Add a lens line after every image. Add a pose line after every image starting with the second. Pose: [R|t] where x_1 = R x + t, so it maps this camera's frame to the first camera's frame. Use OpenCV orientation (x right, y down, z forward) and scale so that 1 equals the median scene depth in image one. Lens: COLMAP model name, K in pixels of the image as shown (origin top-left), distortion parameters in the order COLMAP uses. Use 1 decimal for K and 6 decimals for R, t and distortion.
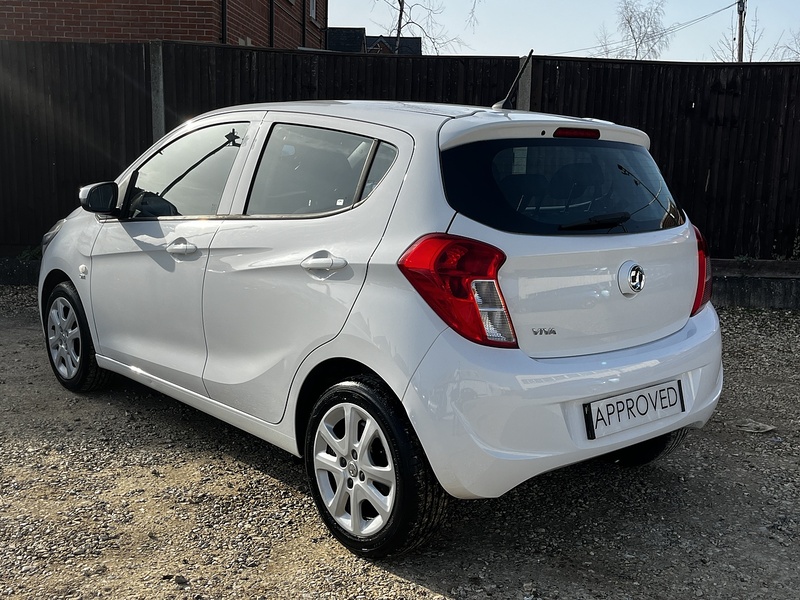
lens RADIAL K [[881.3, 0, 400.6], [0, 881.3, 292.2], [0, 0, 1]] dist [0.023325, 0.007791]
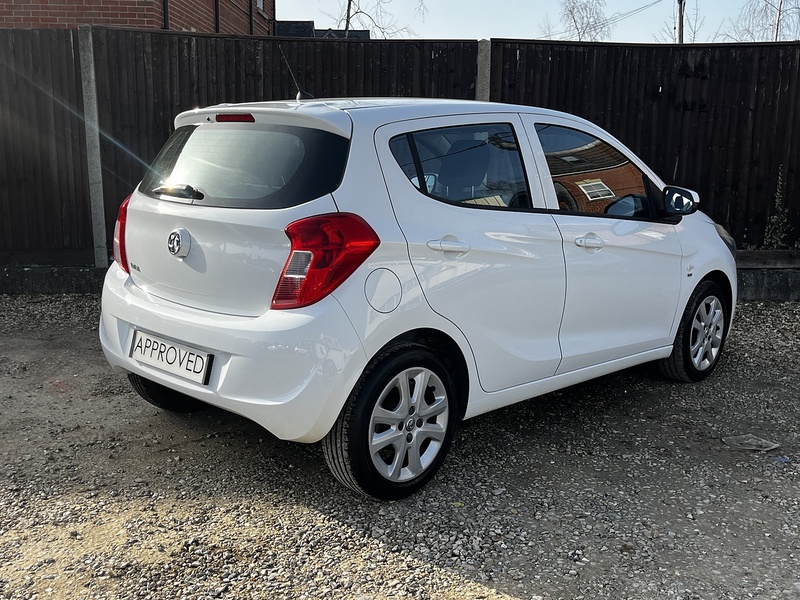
lens RADIAL K [[853.9, 0, 389.9], [0, 853.9, 298.4], [0, 0, 1]] dist [0.014614, 0.038126]
pose [[0.998901, -0.023493, 0.040551, -0.002454], [0.022605, 0.999498, 0.022203, -0.013717], [-0.041053, -0.021262, 0.998931, 0.087759]]
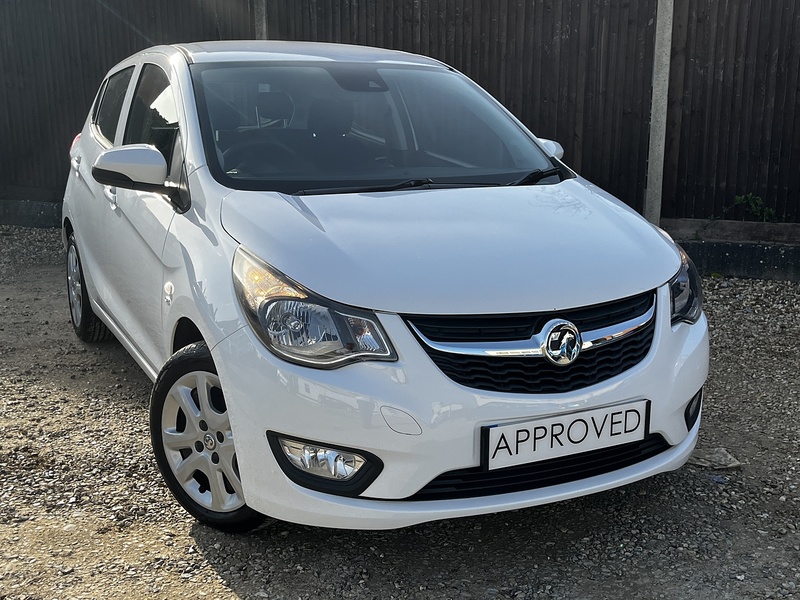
lens RADIAL K [[950.8, 0, 396.2], [0, 950.8, 299.1], [0, 0, 1]] dist [0.045068, -0.068439]
pose [[0.920291, 0.058060, -0.386903, 0.269196], [-0.039639, 0.997676, 0.055427, -0.006865], [0.389222, -0.035672, 0.920453, 0.106677]]
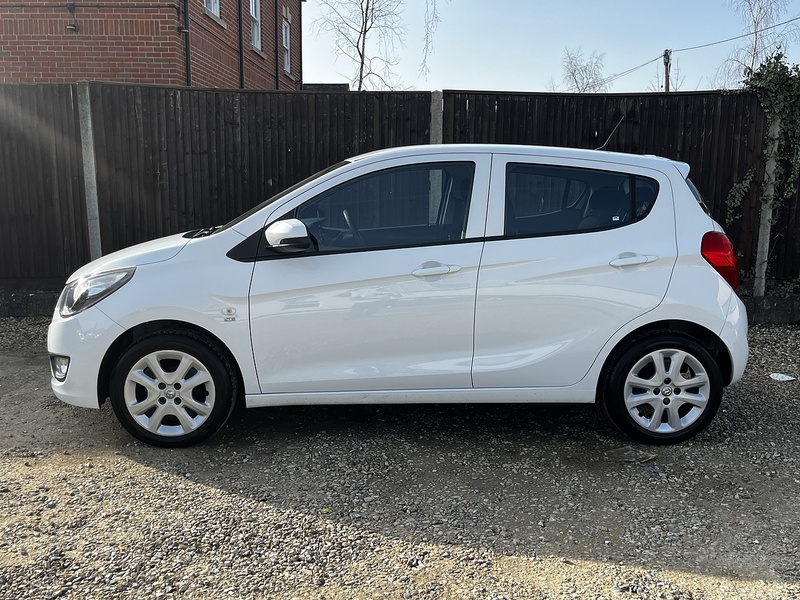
lens RADIAL K [[742.3, 0, 400.0], [0, 742.3, 300.0], [0, 0, 1]] dist [0.031994, -0.004690]
pose [[0.999697, -0.022243, 0.010567, 0.083115], [0.022345, 0.999704, -0.009607, -0.008544], [-0.010350, 0.009840, 0.999898, 0.111215]]
